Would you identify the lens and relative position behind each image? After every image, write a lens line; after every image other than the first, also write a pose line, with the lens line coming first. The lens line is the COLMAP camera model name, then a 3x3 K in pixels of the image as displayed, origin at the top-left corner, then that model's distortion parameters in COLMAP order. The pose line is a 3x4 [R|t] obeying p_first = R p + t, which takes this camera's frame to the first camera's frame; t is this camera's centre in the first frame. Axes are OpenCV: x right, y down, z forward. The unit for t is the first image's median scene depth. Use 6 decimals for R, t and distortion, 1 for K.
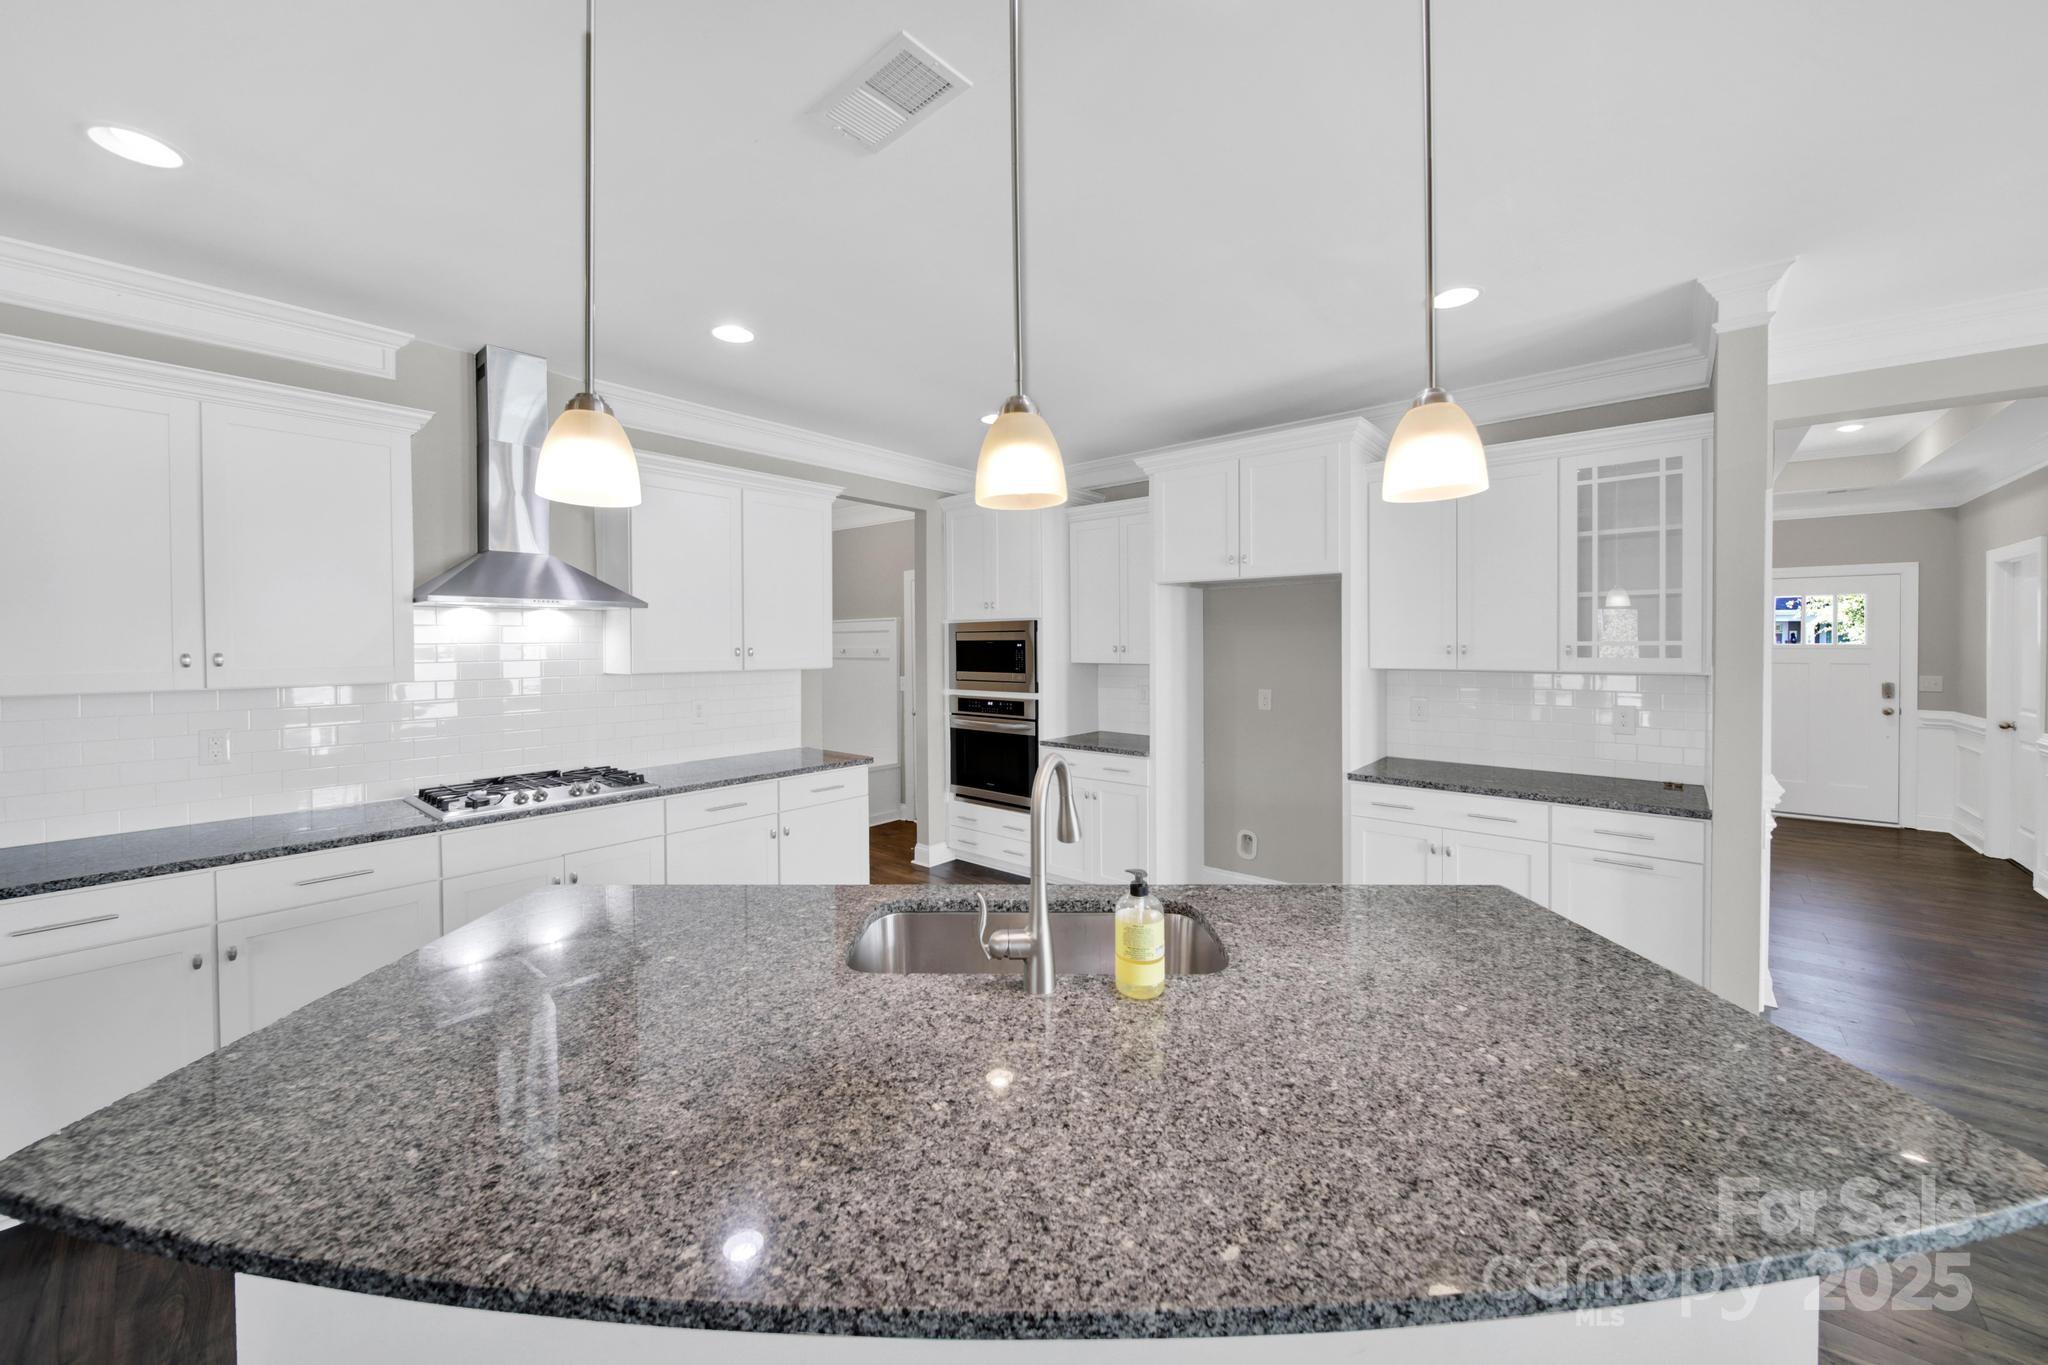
lens RADIAL K [[752.7, 0, 1033.2], [0, 752.7, 660.5], [0, 0, 1]] dist [-0.005779, -0.000246]
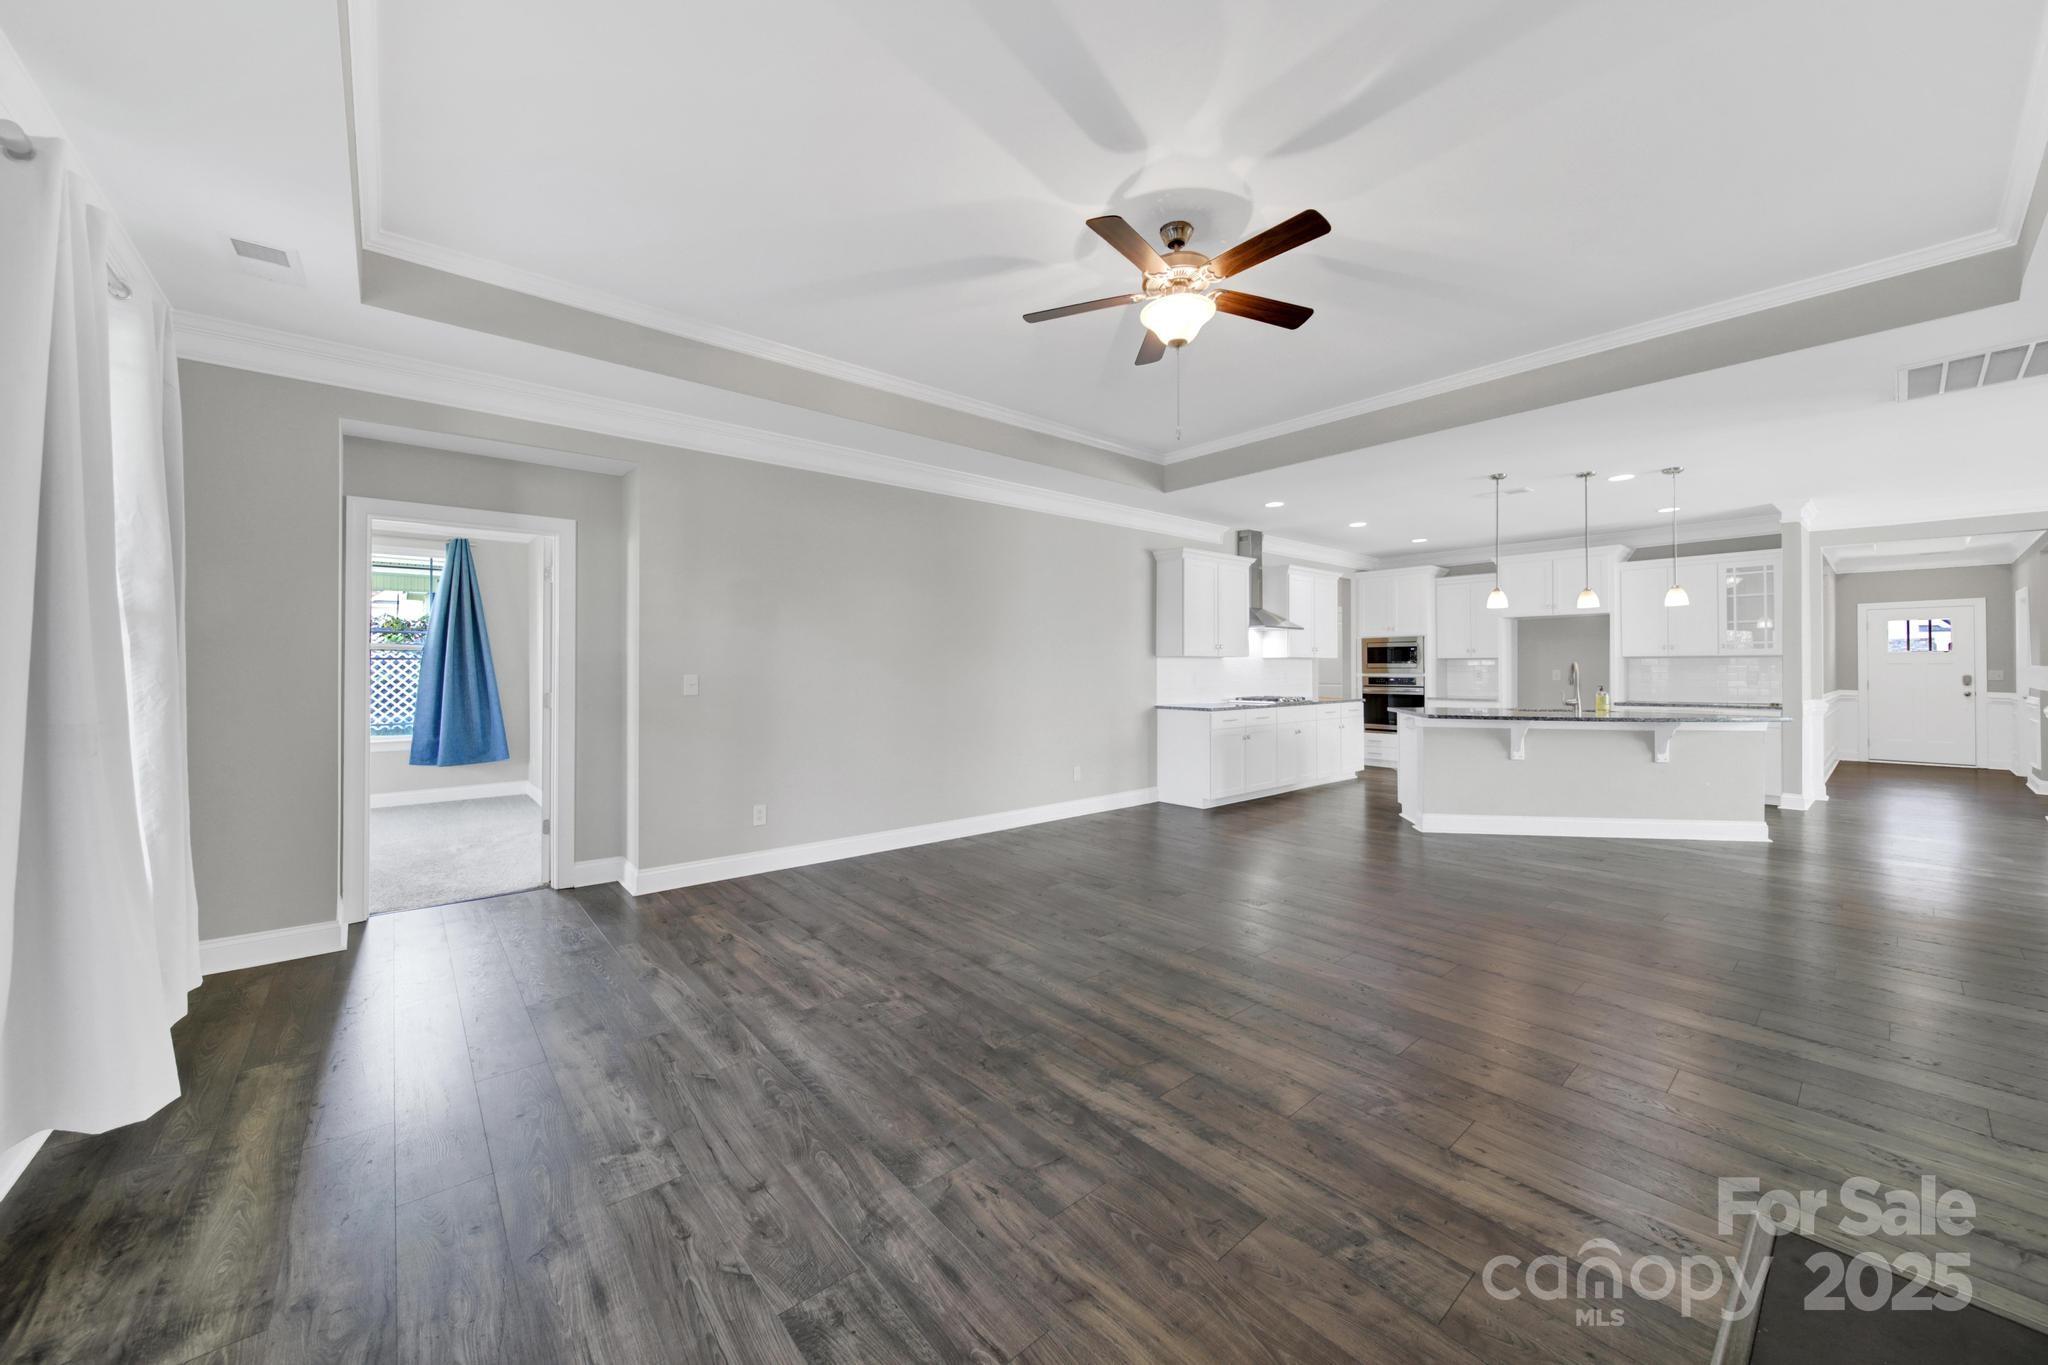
lens RADIAL K [[752.7, 0, 1031.1], [0, 752.7, 673.6], [0, 0, 1]] dist [-0.005779, -0.000246]
pose [[0.987524, 0.003743, -0.157426, -0.701422], [-0.006143, 0.999872, -0.014757, 0.080559], [0.157351, 0.015540, 0.987421, -1.101137]]
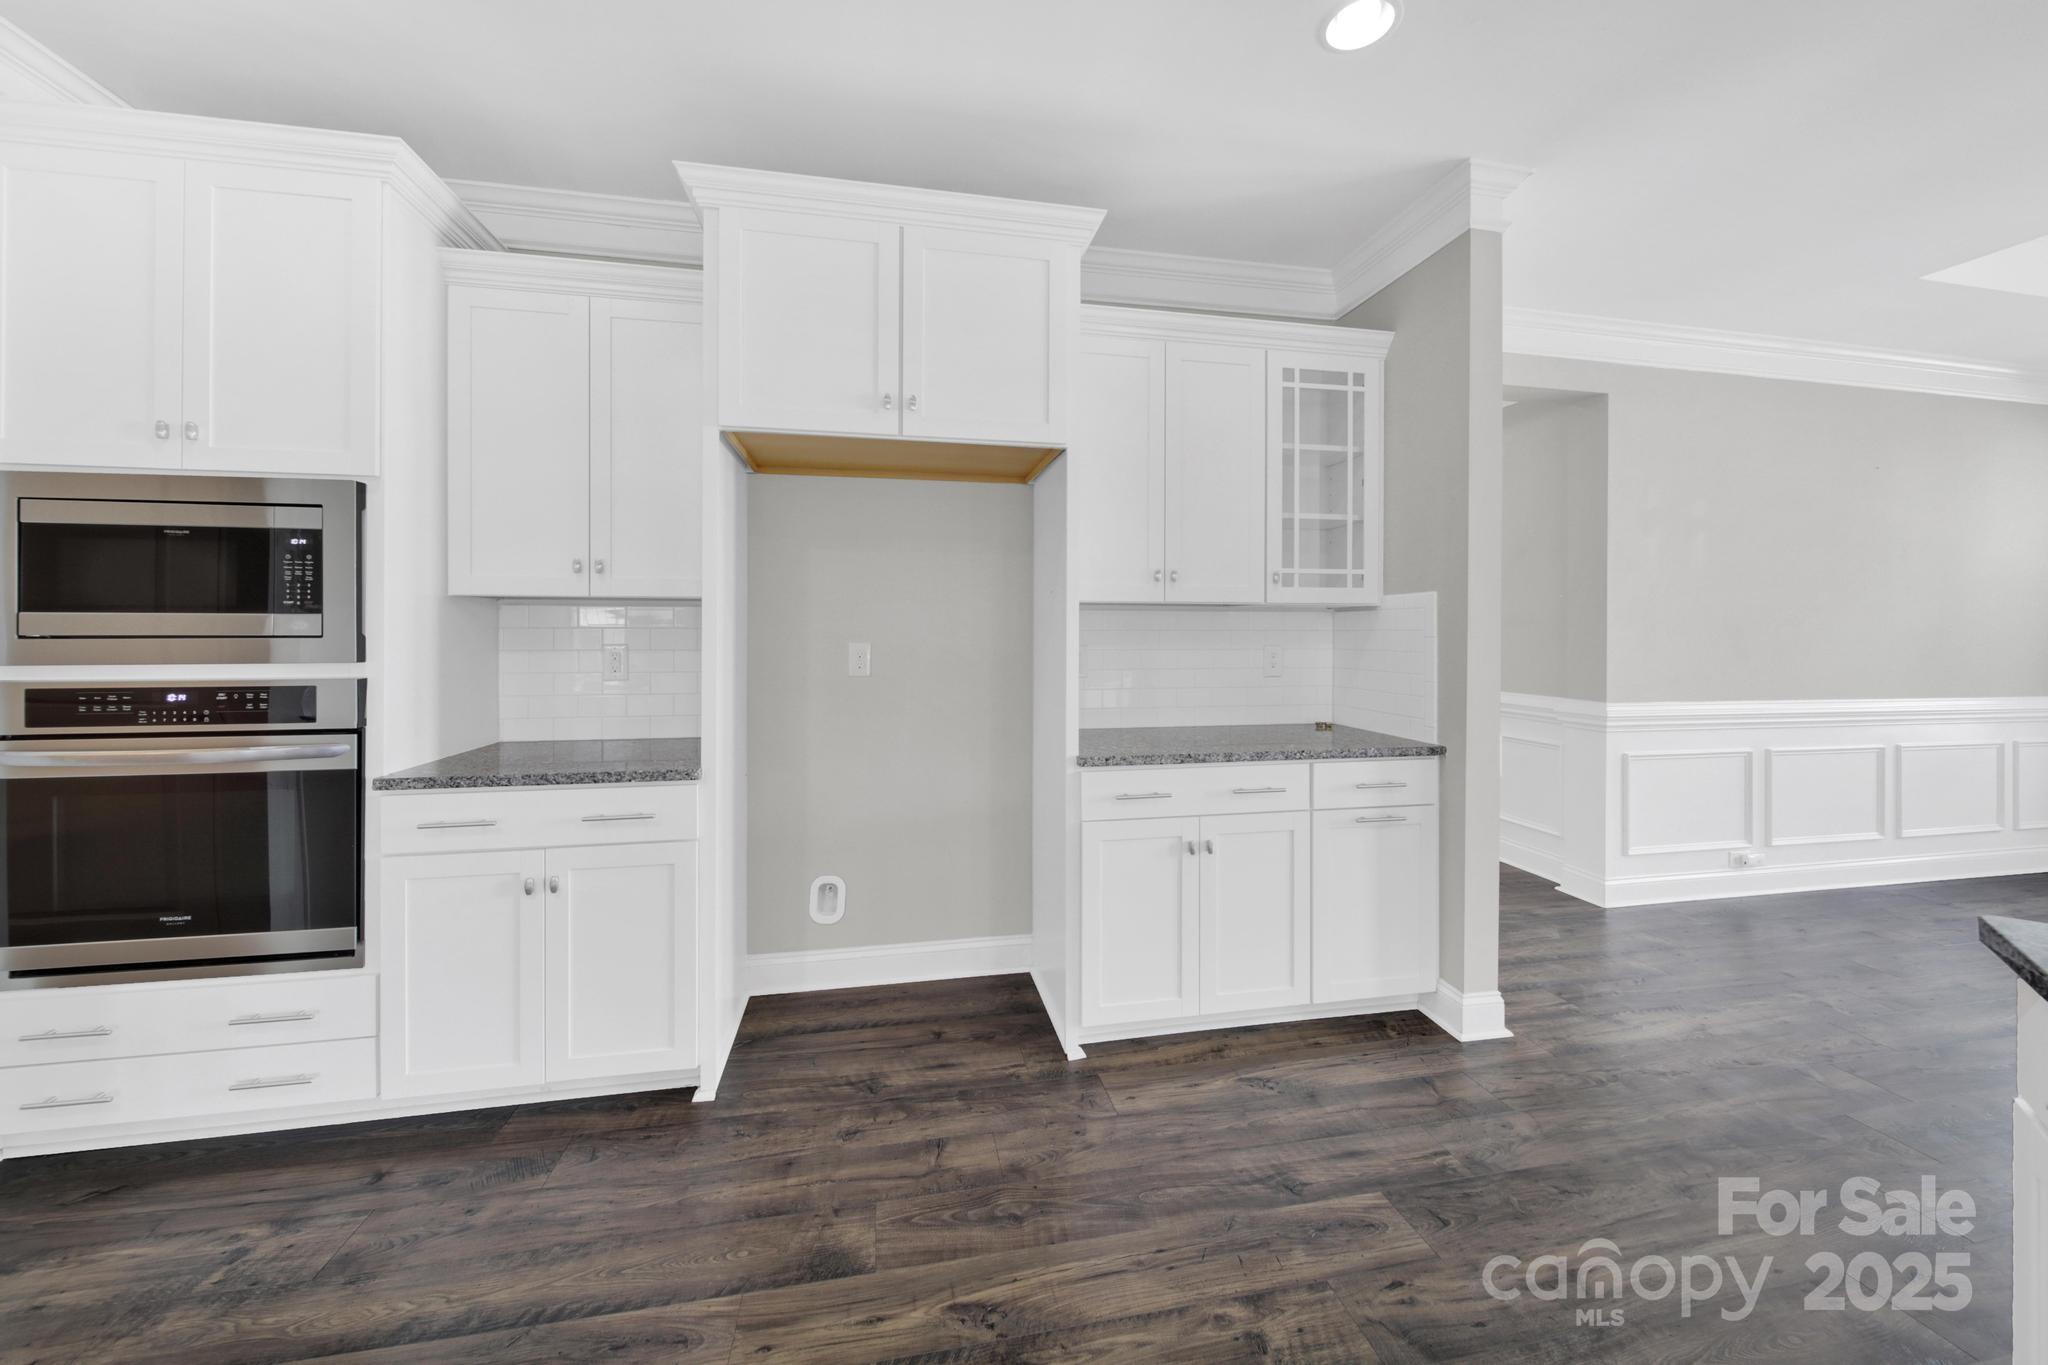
lens RADIAL K [[752.7, 0, 1019.5], [0, 752.7, 630.5], [0, 0, 1]] dist [-0.005779, -0.000246]
pose [[0.622362, 0.003305, 0.782722, -0.090711], [0.013236, 0.999804, -0.014746, 0.037058], [-0.782617, 0.019538, 0.622196, 0.474200]]
